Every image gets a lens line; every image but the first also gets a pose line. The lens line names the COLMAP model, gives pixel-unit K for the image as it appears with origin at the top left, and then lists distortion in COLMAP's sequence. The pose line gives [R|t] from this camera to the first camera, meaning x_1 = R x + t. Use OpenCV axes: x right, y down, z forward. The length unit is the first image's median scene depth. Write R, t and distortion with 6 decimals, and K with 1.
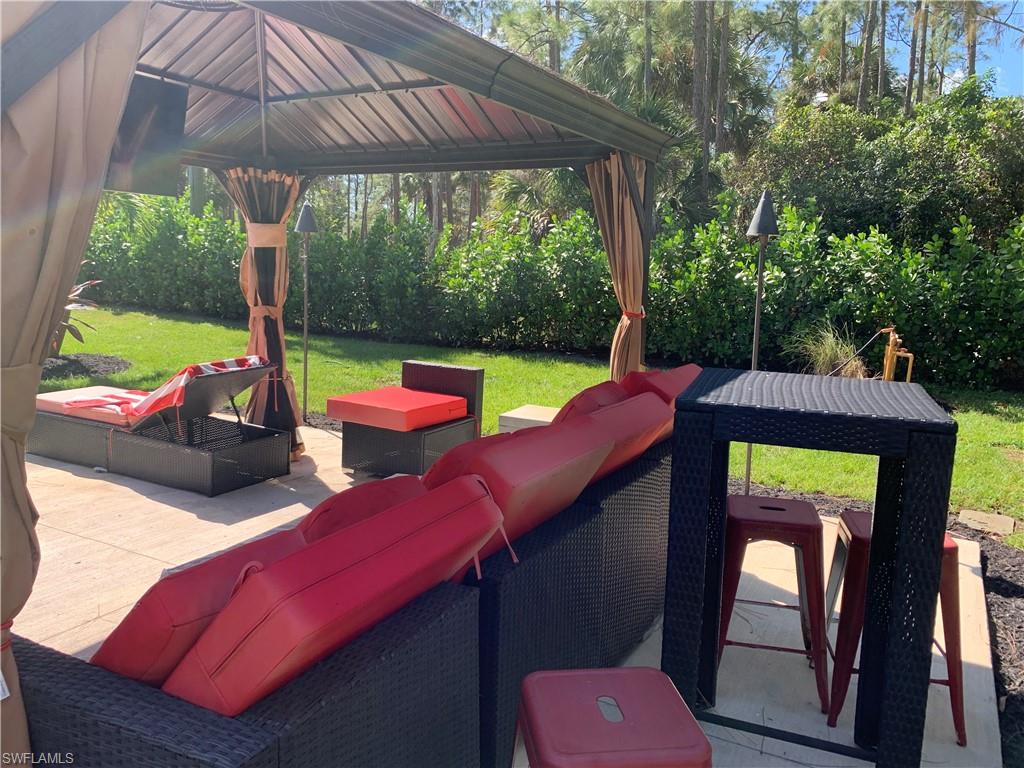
lens RADIAL K [[772.0, 0, 512.8], [0, 772.0, 384.8], [0, 0, 1]] dist [0.026312, -0.032662]
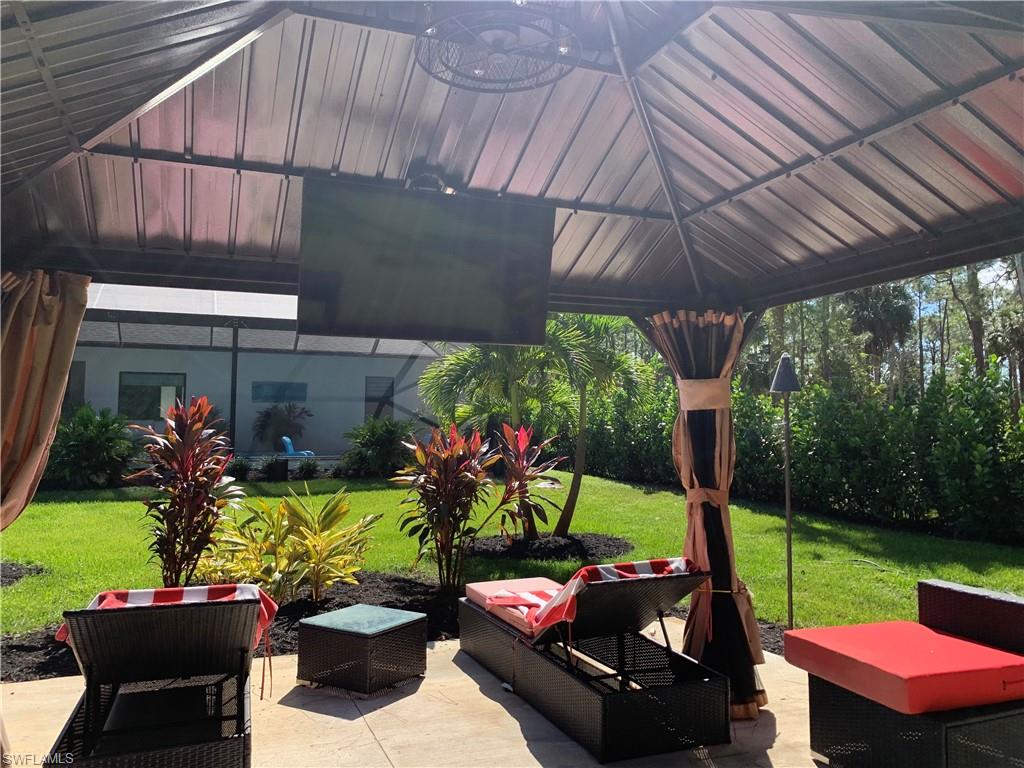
lens RADIAL K [[772.0, 0, 515.7], [0, 772.0, 367.7], [0, 0, 1]] dist [0.026312, -0.032662]
pose [[0.765140, -0.085309, -0.638187, 0.025225], [-0.077057, 0.971927, -0.222308, -0.036319], [0.639236, 0.219273, 0.737087, 0.318235]]
